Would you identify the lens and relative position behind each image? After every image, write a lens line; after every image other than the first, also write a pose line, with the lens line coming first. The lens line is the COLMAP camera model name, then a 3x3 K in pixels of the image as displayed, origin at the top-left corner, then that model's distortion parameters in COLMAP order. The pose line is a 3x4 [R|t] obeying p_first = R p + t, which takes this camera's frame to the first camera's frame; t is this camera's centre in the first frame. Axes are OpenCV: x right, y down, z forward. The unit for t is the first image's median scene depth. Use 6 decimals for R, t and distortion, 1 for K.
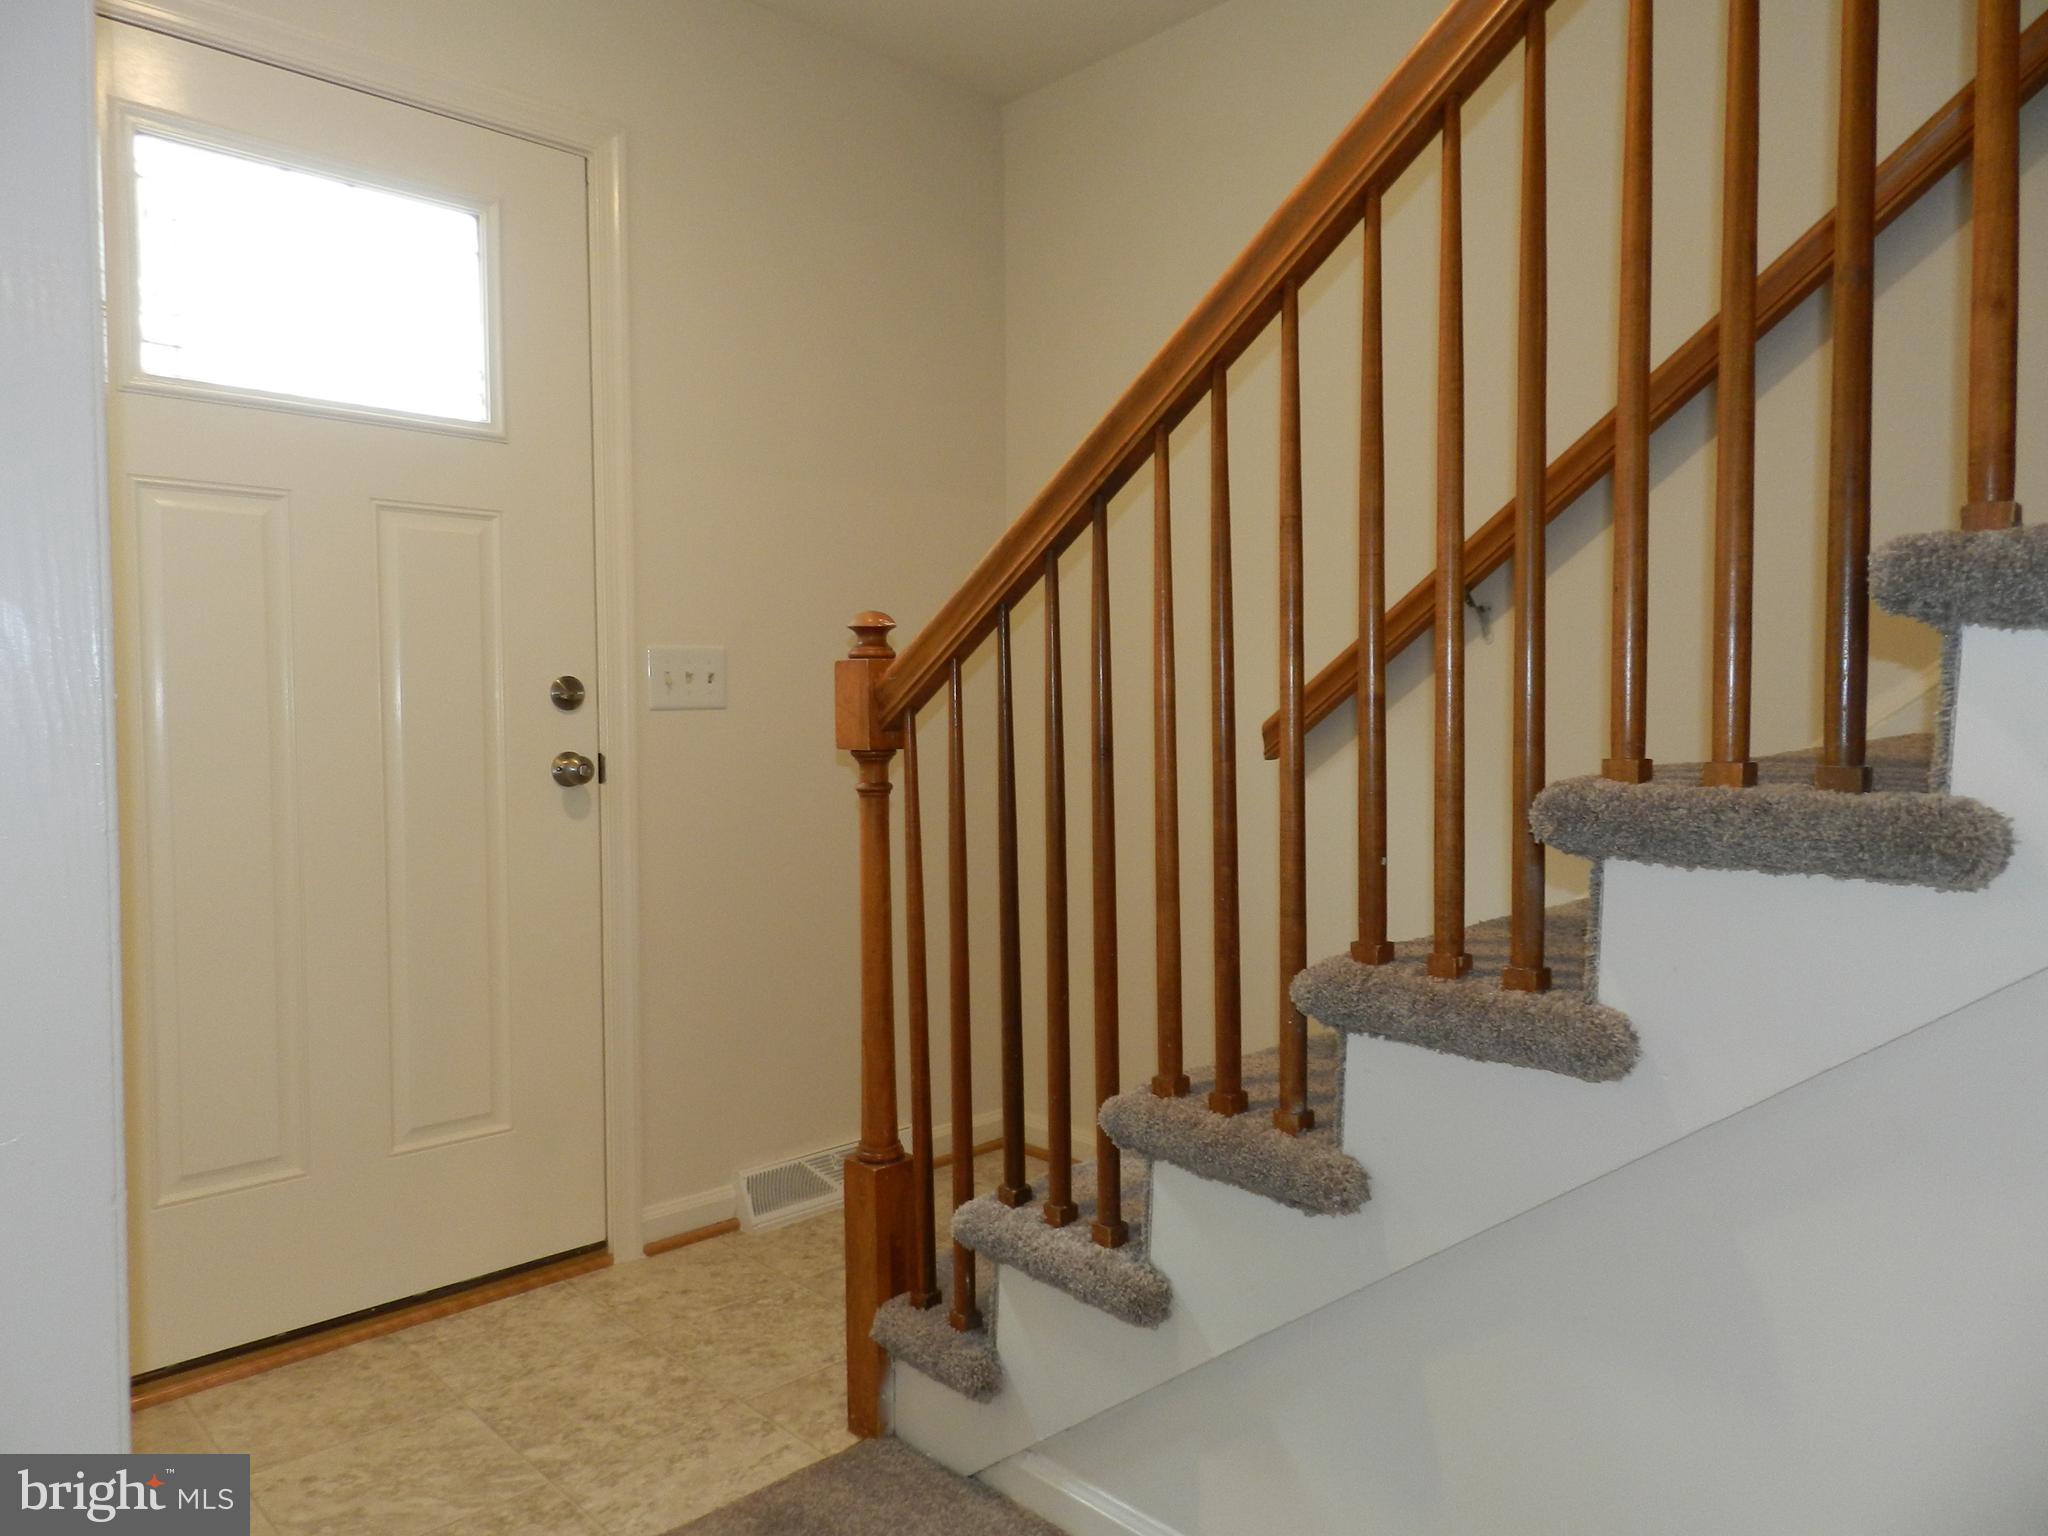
lens RADIAL K [[1381.1, 0, 1026.6], [0, 1381.1, 757.9], [0, 0, 1]] dist [0.021854, -0.008746]
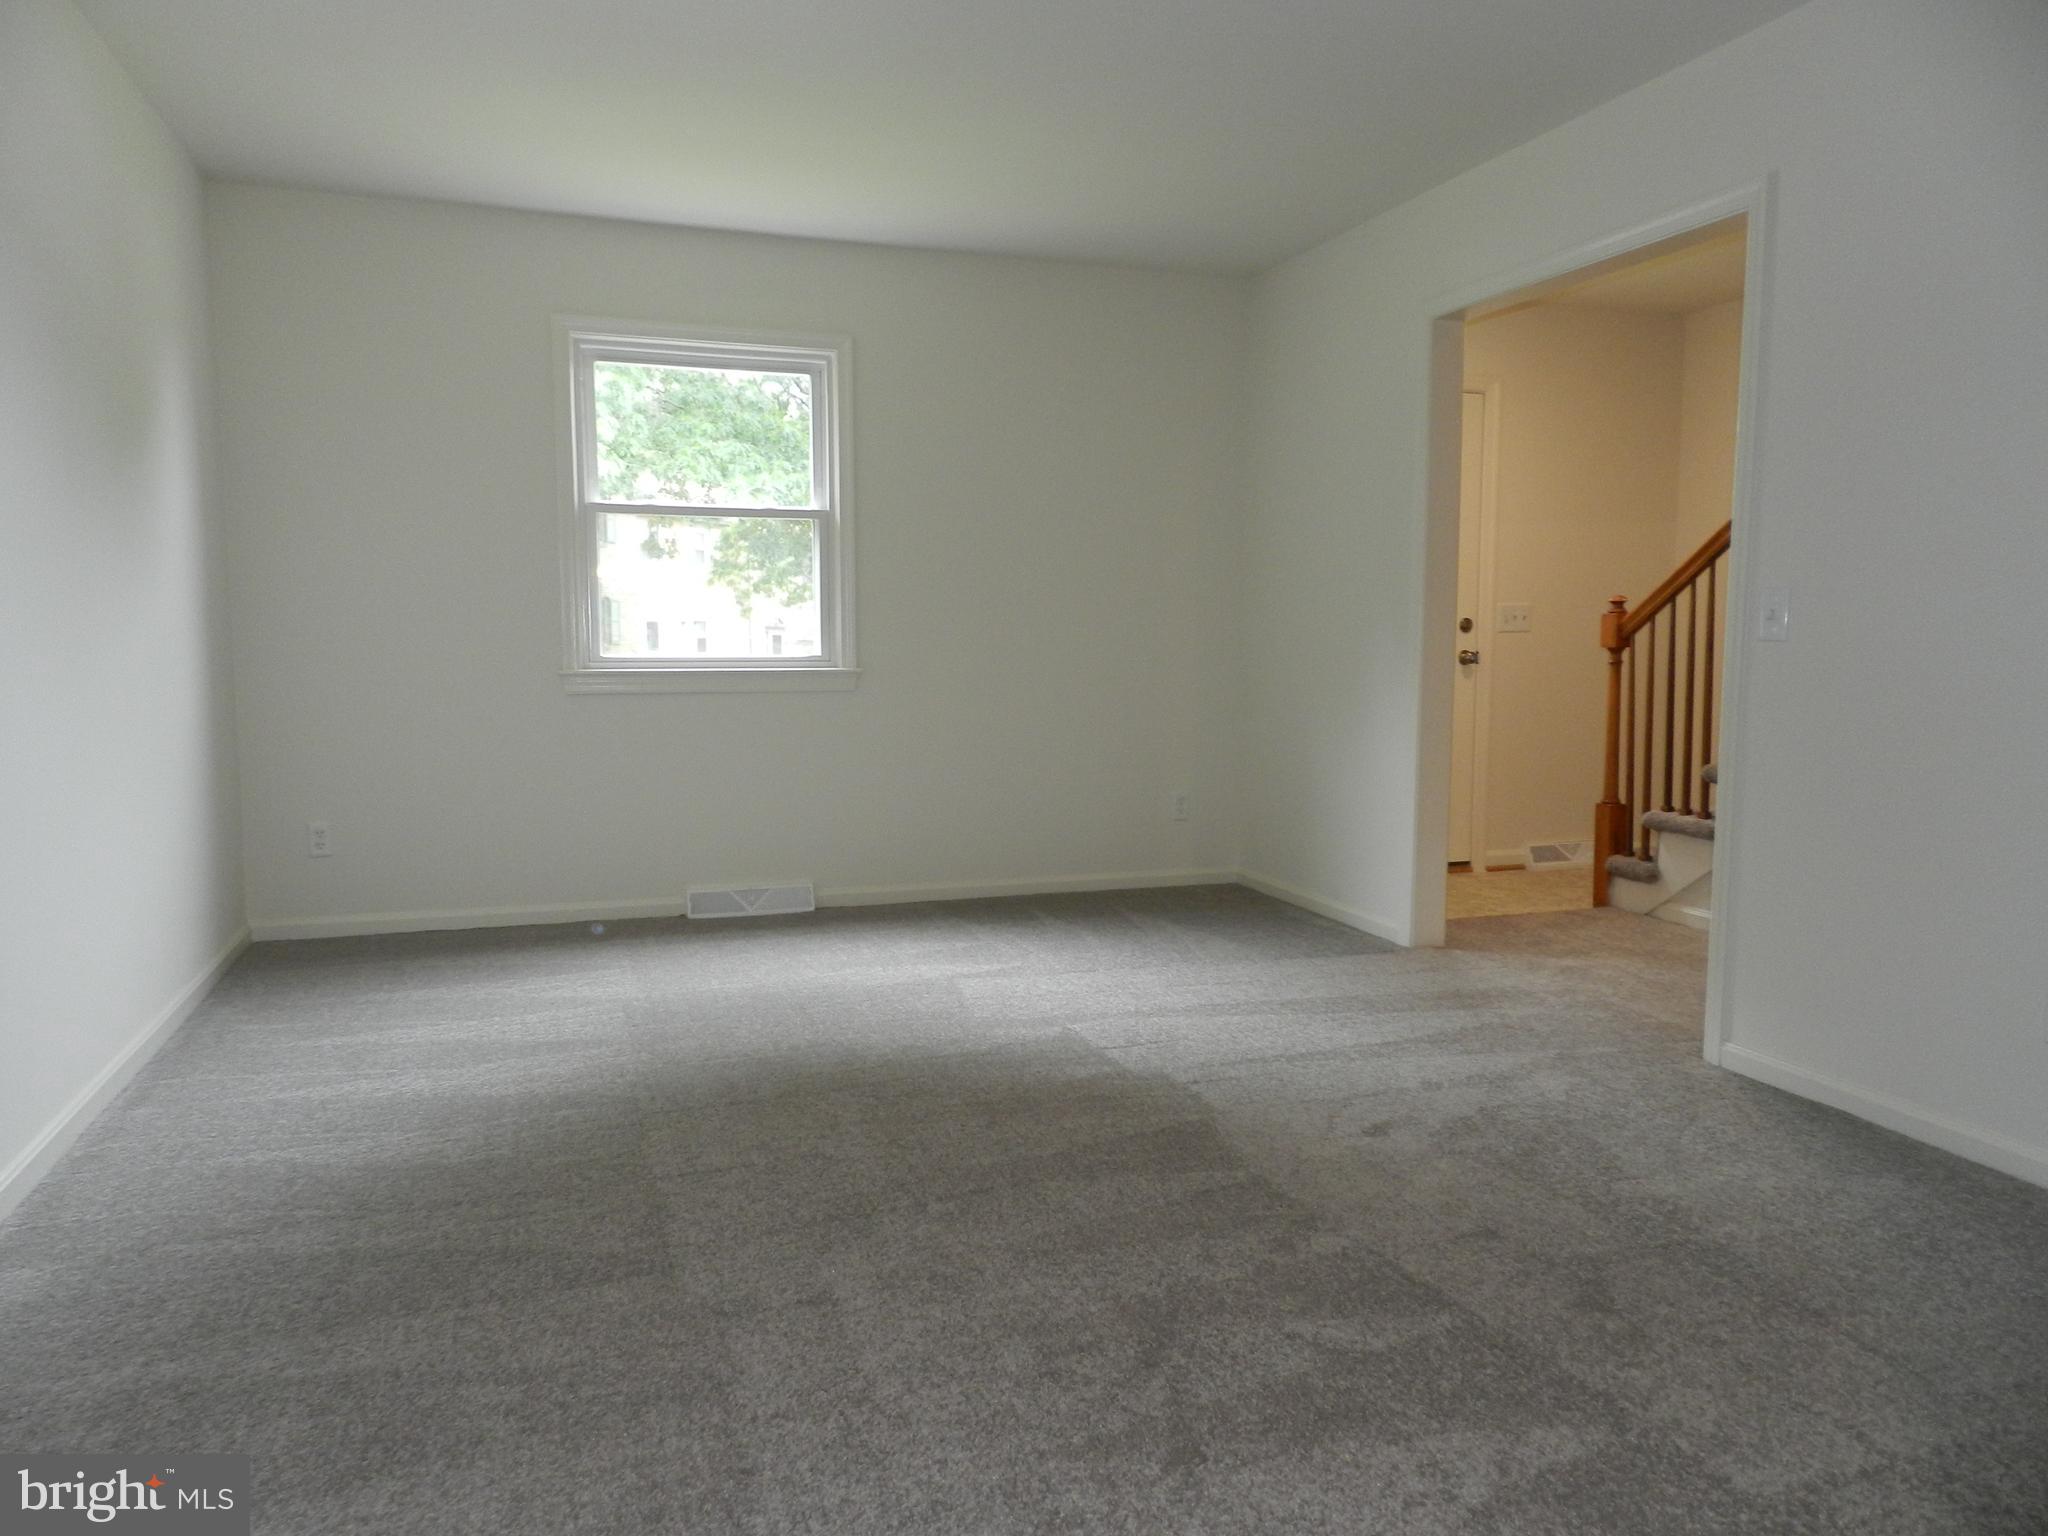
lens RADIAL K [[1381.1, 0, 987.7], [0, 1381.1, 784.8], [0, 0, 1]] dist [0.021854, -0.008746]
pose [[0.884610, 0.044801, -0.464174, 0.069805], [-0.006756, 0.996501, 0.083305, 0.043539], [0.466282, -0.070557, 0.881818, -1.930950]]
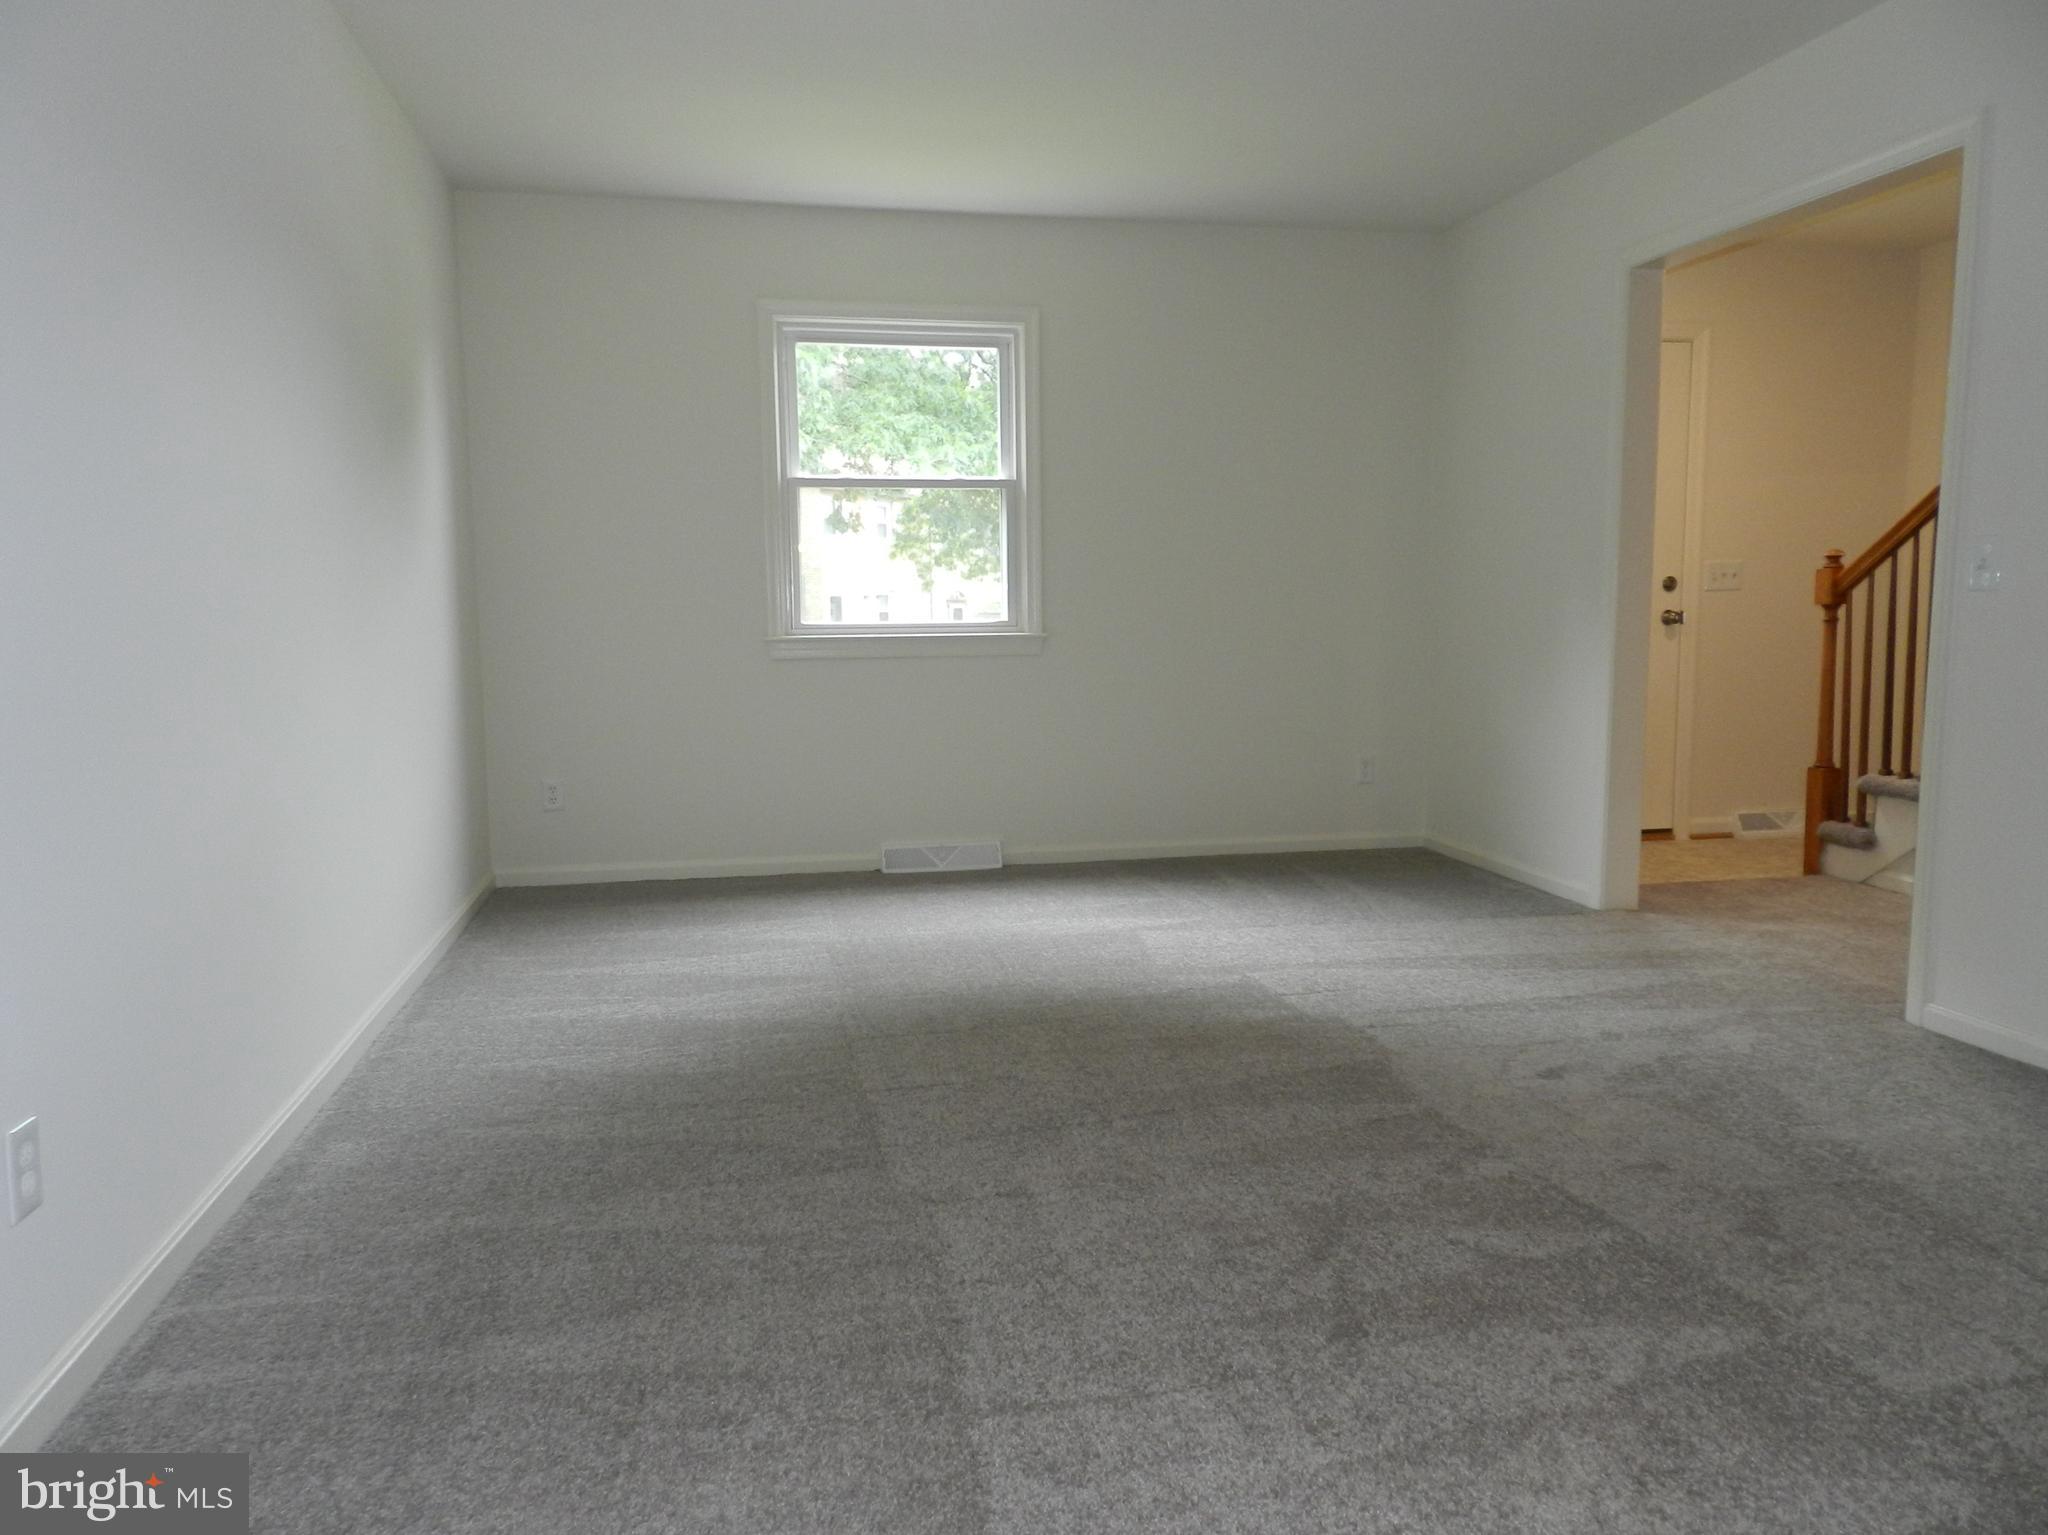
lens RADIAL K [[1381.1, 0, 1006.8], [0, 1381.1, 781.7], [0, 0, 1]] dist [0.021854, -0.008746]
pose [[0.824145, 0.055964, -0.563607, 0.098837], [0.002795, 0.994692, 0.102857, 0.051557], [0.566372, -0.086345, 0.819614, -1.985659]]
